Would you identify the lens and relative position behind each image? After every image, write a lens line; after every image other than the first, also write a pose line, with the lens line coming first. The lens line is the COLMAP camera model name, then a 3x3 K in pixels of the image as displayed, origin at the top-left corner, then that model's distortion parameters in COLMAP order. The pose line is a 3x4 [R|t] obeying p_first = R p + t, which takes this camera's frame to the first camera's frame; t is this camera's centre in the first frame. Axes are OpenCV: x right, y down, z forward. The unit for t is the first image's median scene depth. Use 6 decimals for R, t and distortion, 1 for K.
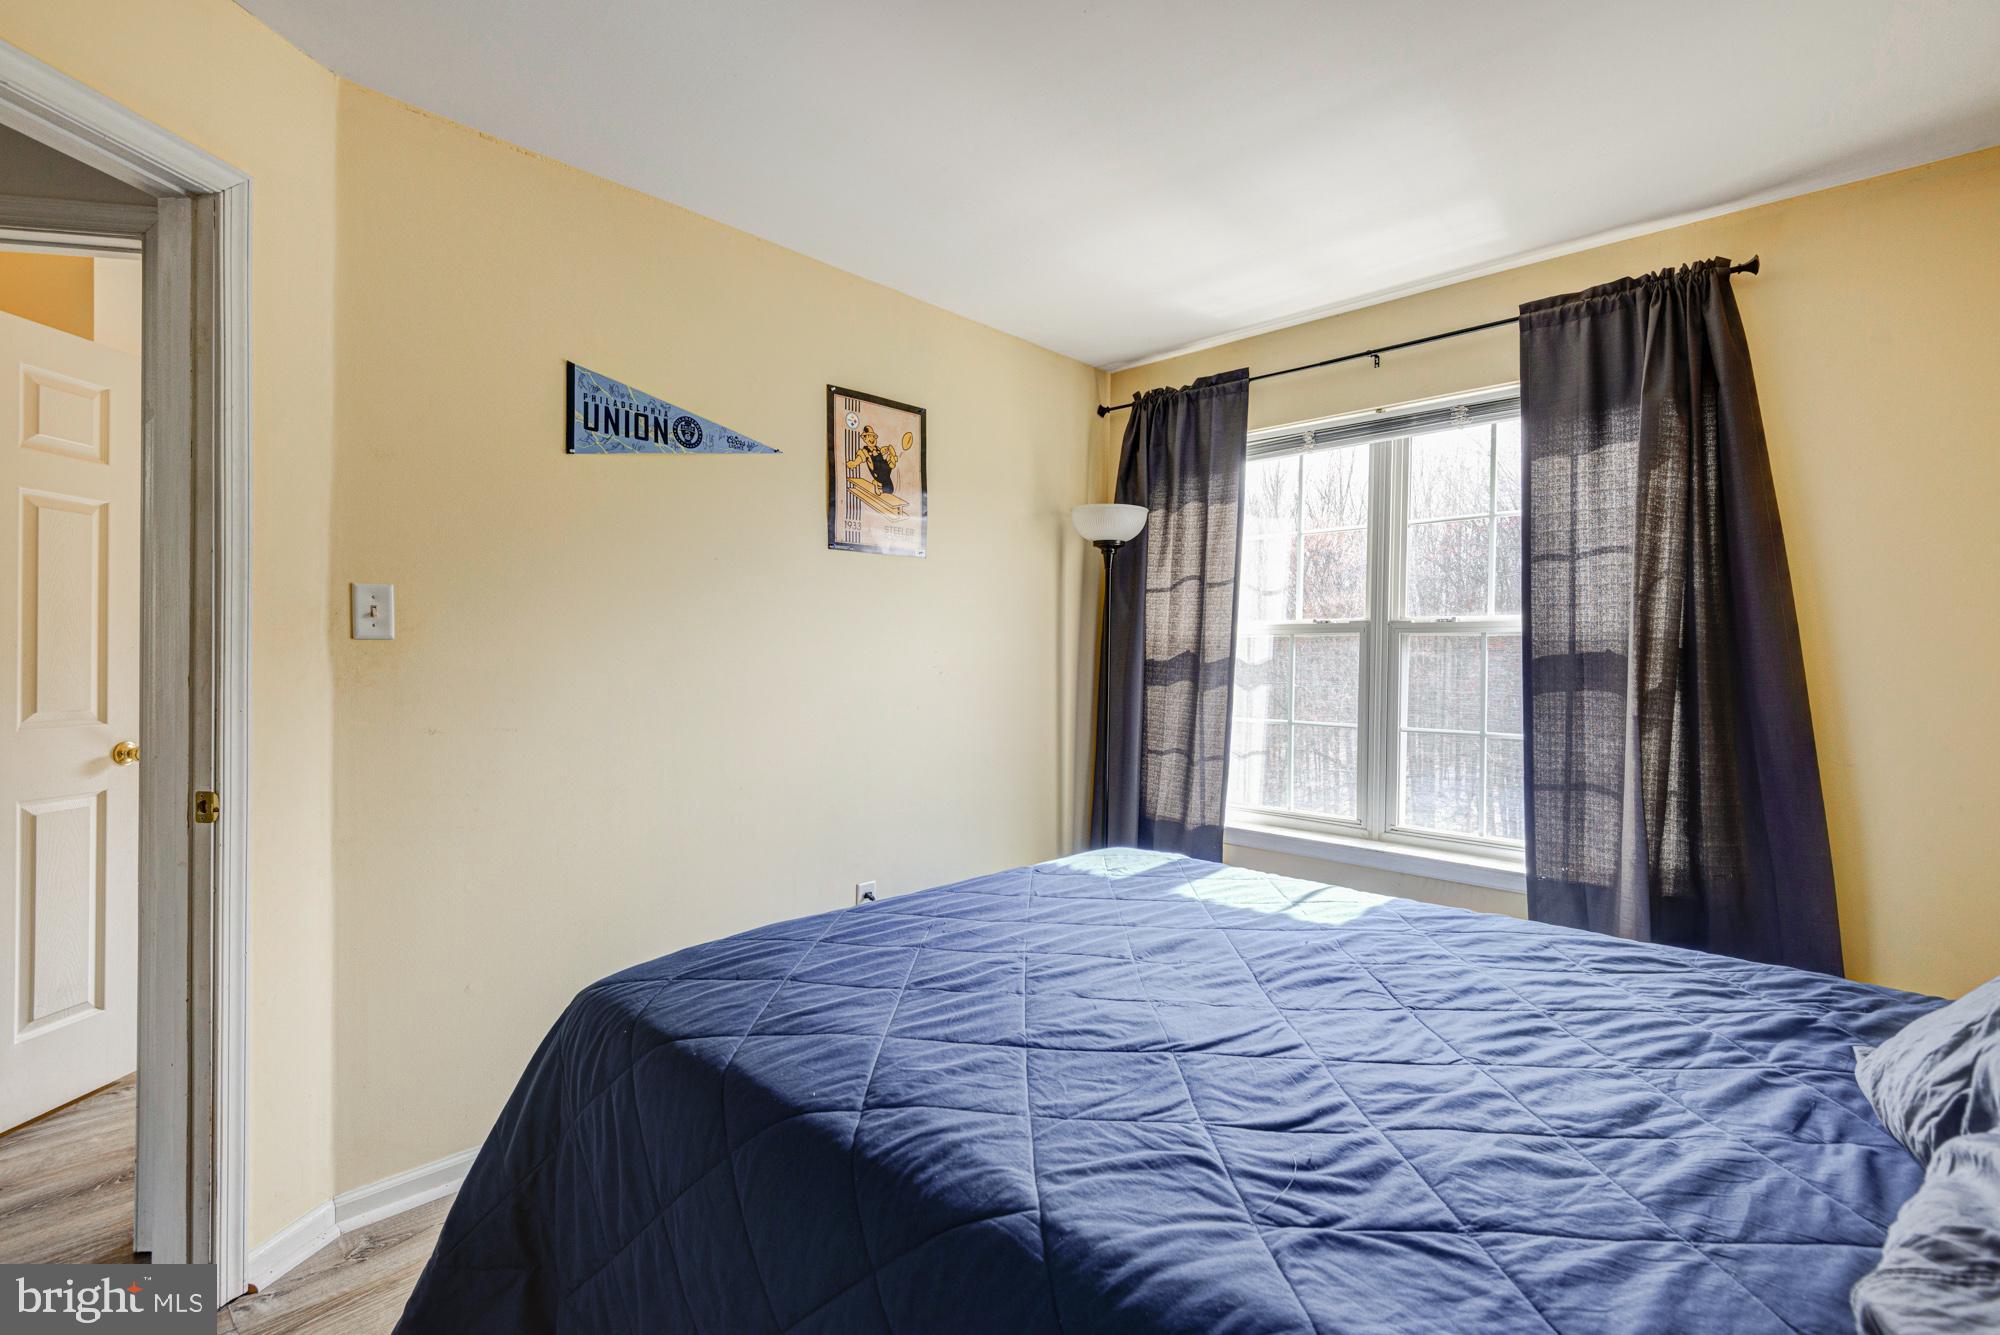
lens RADIAL K [[909.2, 0, 1001.4], [0, 909.2, 671.3], [0, 0, 1]] dist [0.040128, -0.026455]
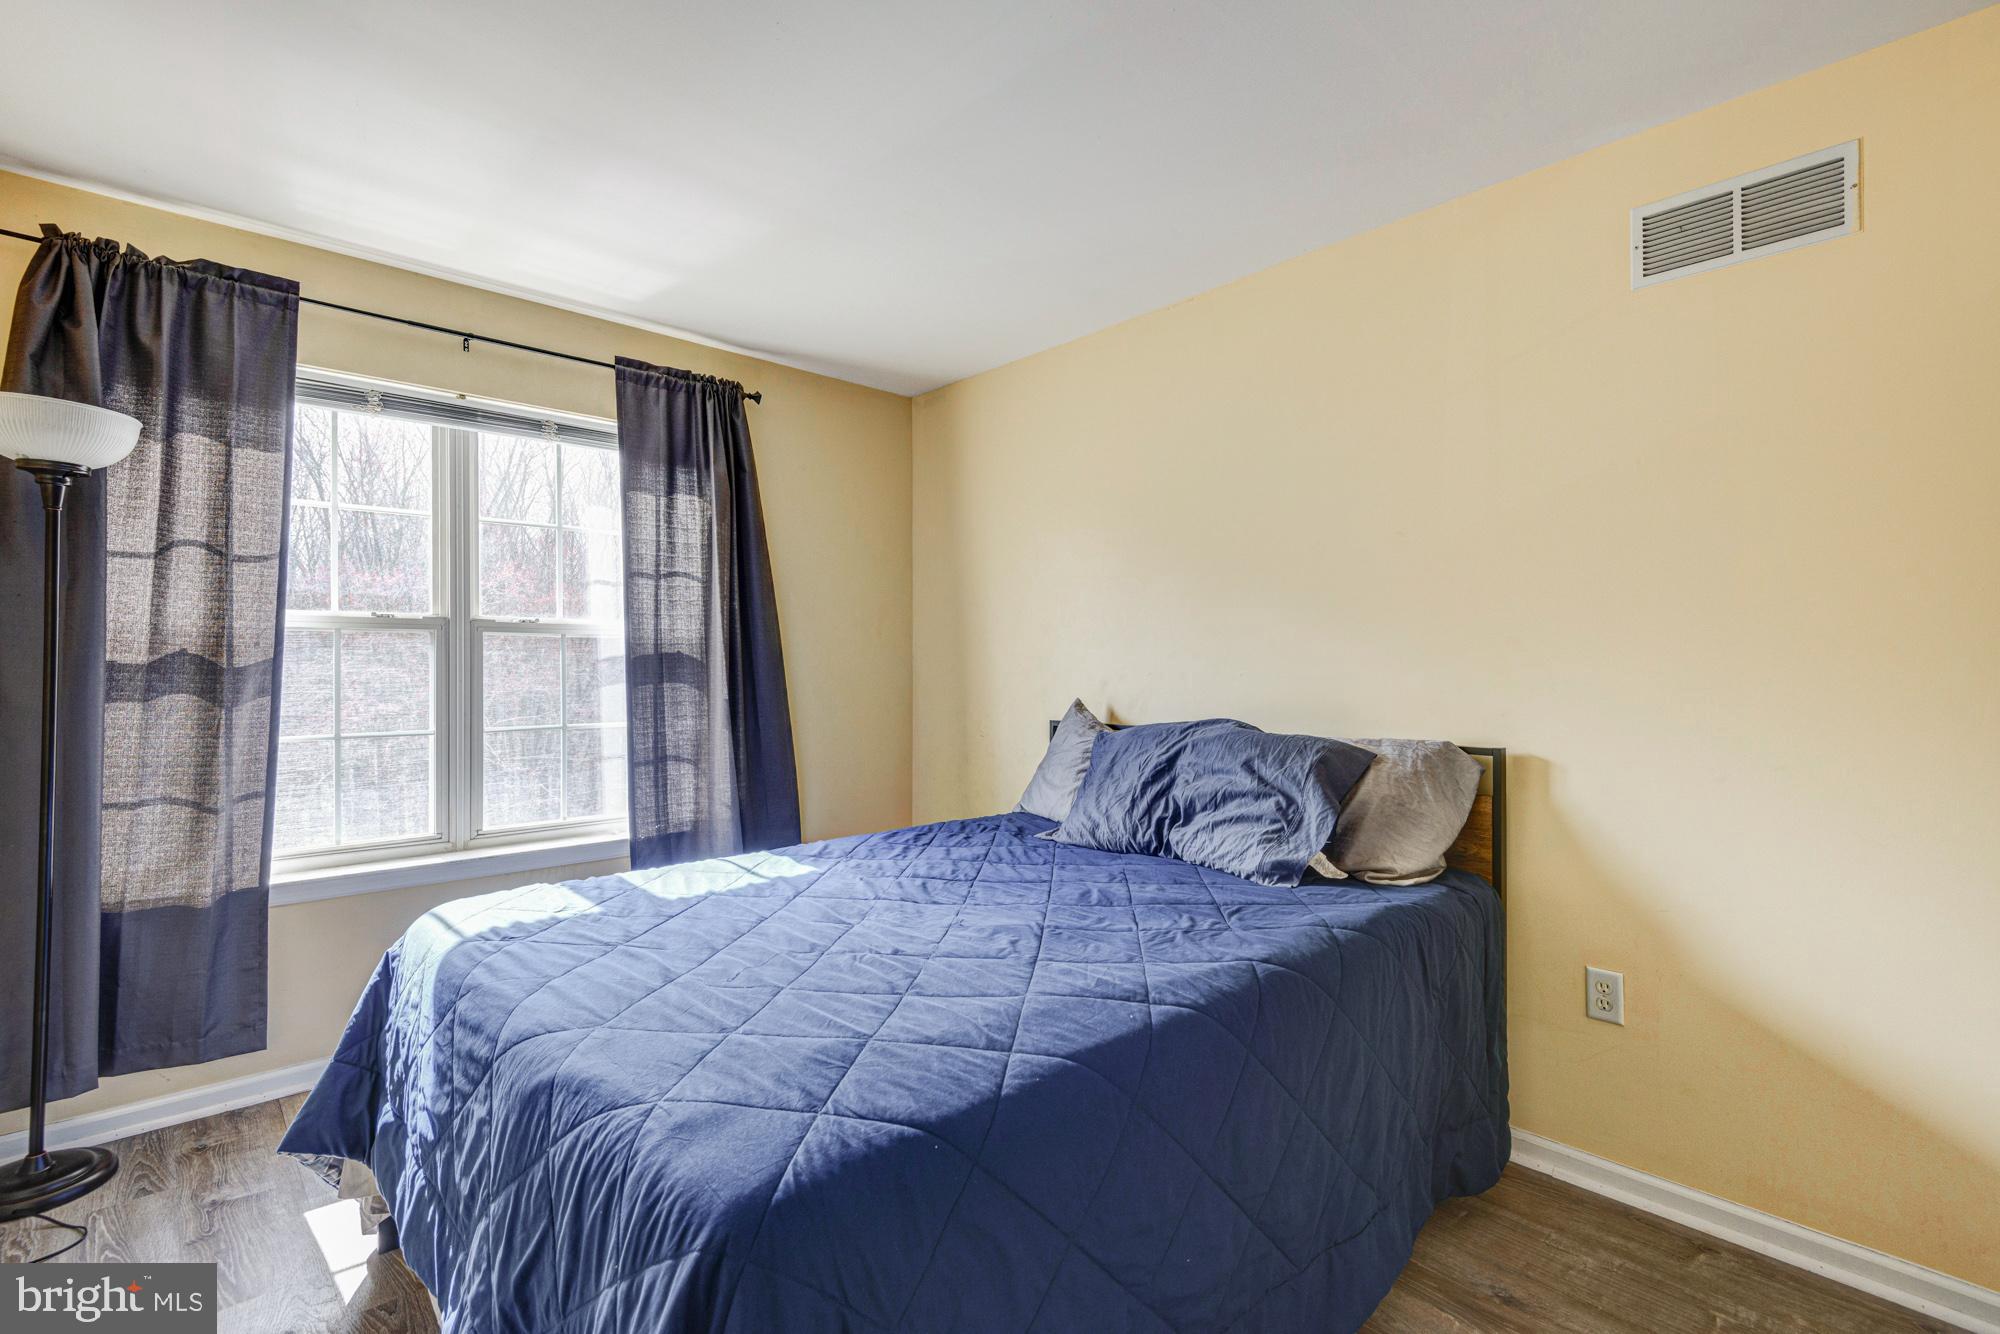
lens RADIAL K [[909.2, 0, 1001.4], [0, 909.2, 670.8], [0, 0, 1]] dist [0.040128, -0.026455]
pose [[0.066488, -0.019763, 0.997591, -0.499410], [0.015774, 0.999700, 0.018753, -0.010048], [-0.997663, 0.014489, 0.066780, 0.380480]]
